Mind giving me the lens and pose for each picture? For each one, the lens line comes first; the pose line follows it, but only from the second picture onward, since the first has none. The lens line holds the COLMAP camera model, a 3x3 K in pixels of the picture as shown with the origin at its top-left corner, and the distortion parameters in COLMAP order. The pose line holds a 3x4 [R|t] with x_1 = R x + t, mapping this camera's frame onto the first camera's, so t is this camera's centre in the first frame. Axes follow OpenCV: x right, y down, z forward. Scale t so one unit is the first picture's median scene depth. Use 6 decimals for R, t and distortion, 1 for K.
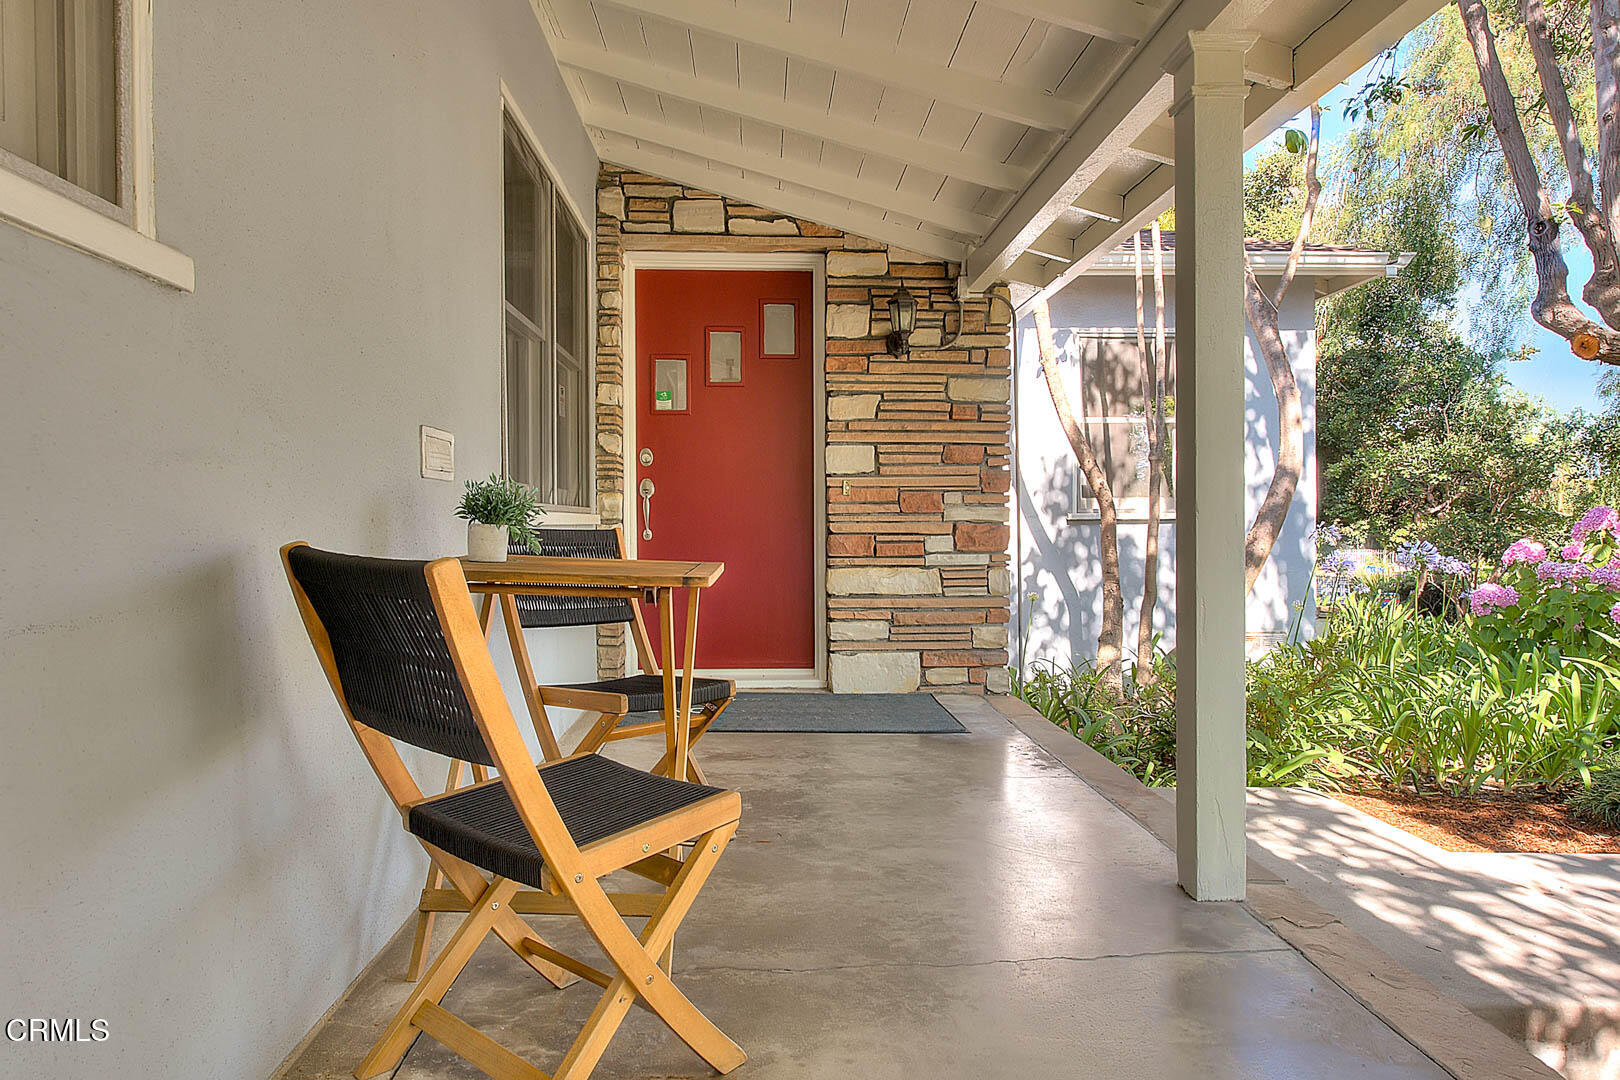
lens RADIAL K [[1021.6, 0, 810.0], [0, 1021.6, 533.9], [0, 0, 1]] dist [0.000527, 0.000021]
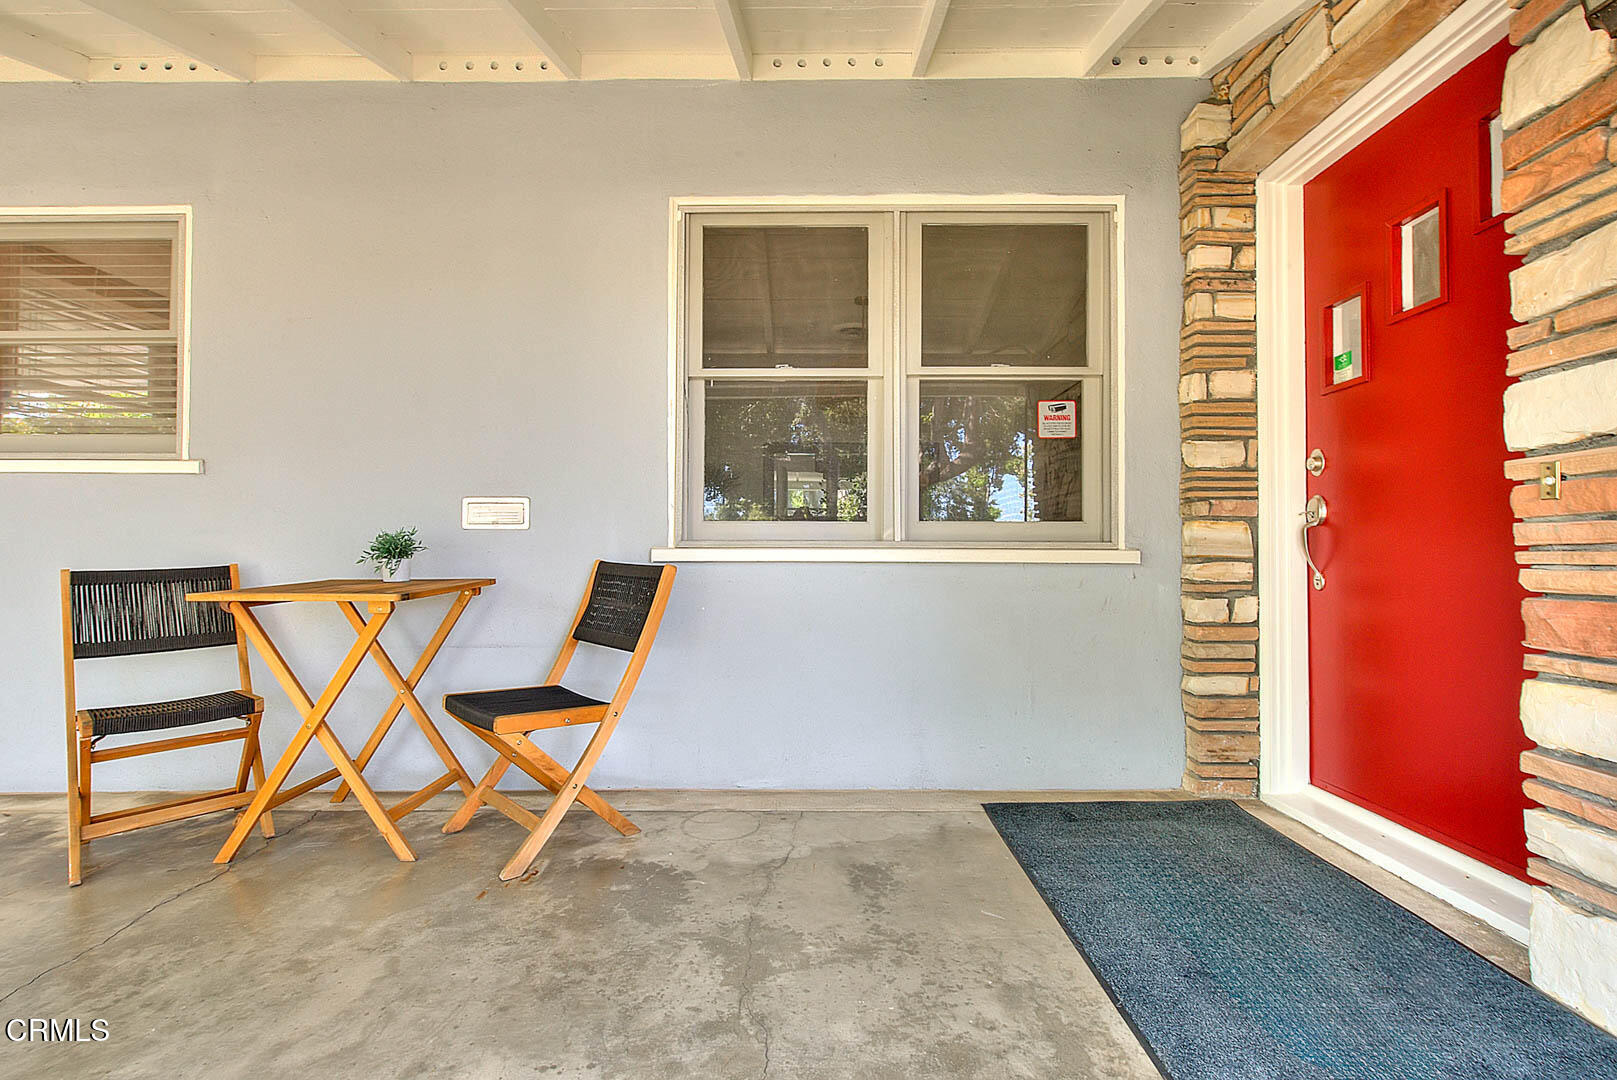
lens RADIAL K [[729.9, 0, 806.5], [0, 729.9, 543.5], [0, 0, 1]] dist [-0.001382, -0.000182]
pose [[-0.062525, -0.011688, -0.997975, 0.335784], [-0.016464, 0.999807, -0.010678, -0.012976], [0.997908, 0.015763, -0.062706, 0.728363]]
